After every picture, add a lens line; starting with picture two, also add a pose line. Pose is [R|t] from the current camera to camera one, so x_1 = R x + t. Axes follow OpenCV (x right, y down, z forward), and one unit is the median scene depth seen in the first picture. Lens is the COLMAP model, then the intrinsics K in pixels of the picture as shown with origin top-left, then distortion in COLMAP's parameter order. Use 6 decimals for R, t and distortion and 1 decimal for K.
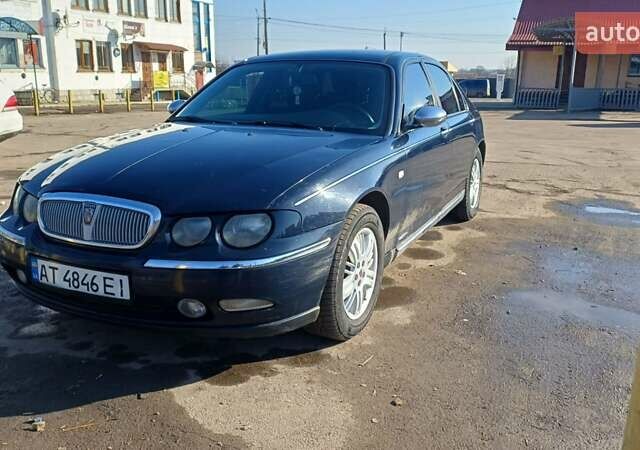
lens RADIAL K [[626.4, 0, 320.0], [0, 626.4, 225.0], [0, 0, 1]] dist [0.124237, -0.249728]
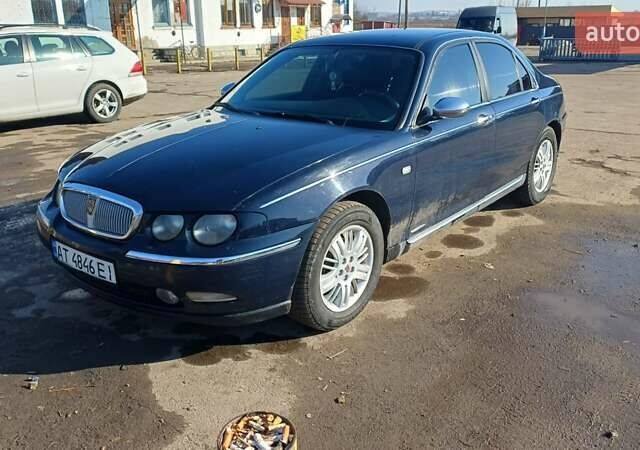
lens RADIAL K [[626.4, 0, 320.0], [0, 626.4, 225.0], [0, 0, 1]] dist [0.124237, -0.249728]
pose [[0.968780, 0.058910, -0.240820, 0.259353], [-0.038521, 0.995330, 0.088515, -0.082246], [0.244909, -0.076475, 0.966525, -0.006322]]
